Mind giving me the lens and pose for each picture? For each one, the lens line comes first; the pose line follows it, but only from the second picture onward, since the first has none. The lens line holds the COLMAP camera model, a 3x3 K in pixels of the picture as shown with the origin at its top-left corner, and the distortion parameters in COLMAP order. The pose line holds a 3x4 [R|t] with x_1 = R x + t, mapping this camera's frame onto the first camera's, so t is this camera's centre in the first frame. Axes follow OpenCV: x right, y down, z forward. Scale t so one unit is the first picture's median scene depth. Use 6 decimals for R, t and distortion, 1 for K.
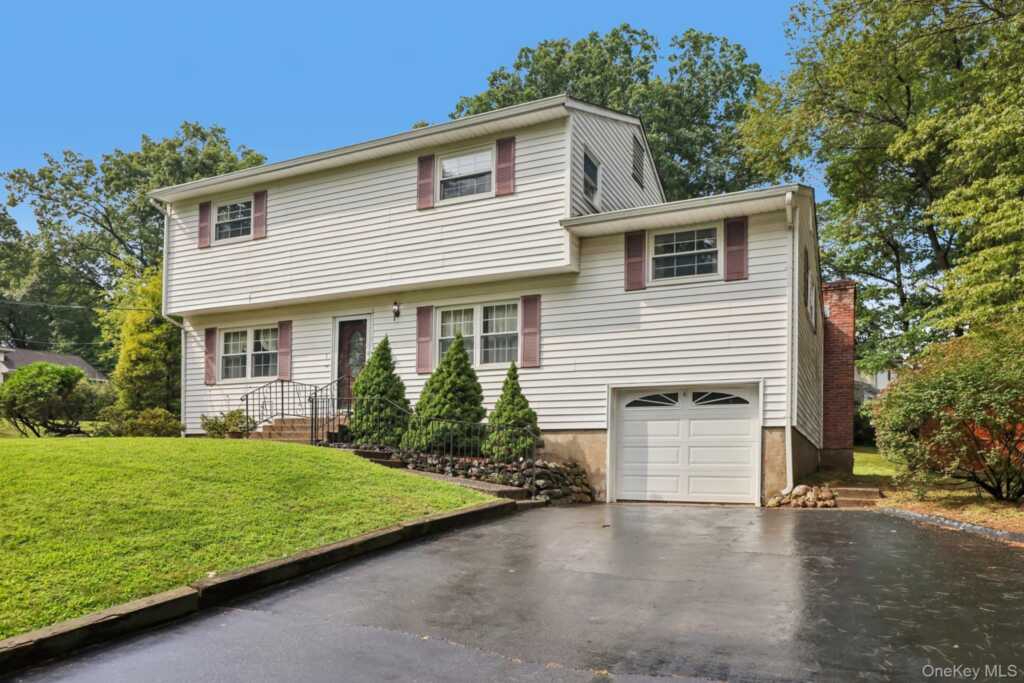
lens RADIAL K [[773.0, 0, 512.1], [0, 773.0, 414.2], [0, 0, 1]] dist [-0.005660, -0.000340]
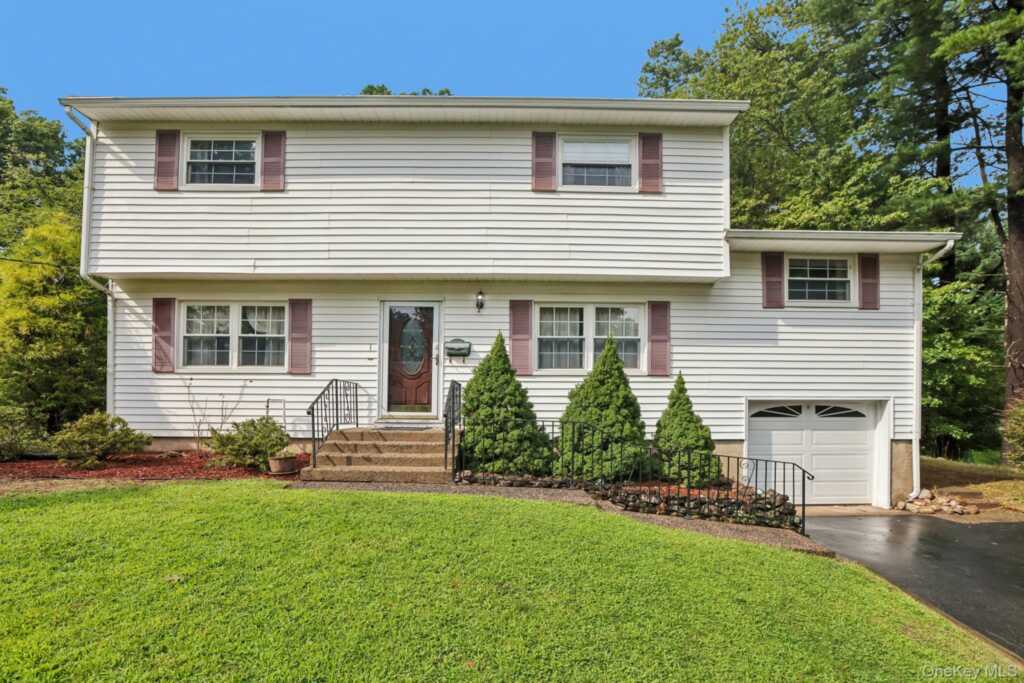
lens RADIAL K [[479.8, 0, 511.2], [0, 479.8, 367.2], [0, 0, 1]] dist [-0.046759, 0.018057]
pose [[0.865547, 0.012819, 0.500663, -0.410694], [-0.019755, 0.999768, 0.008555, -0.068284], [-0.500437, -0.017295, 0.865600, 0.538879]]
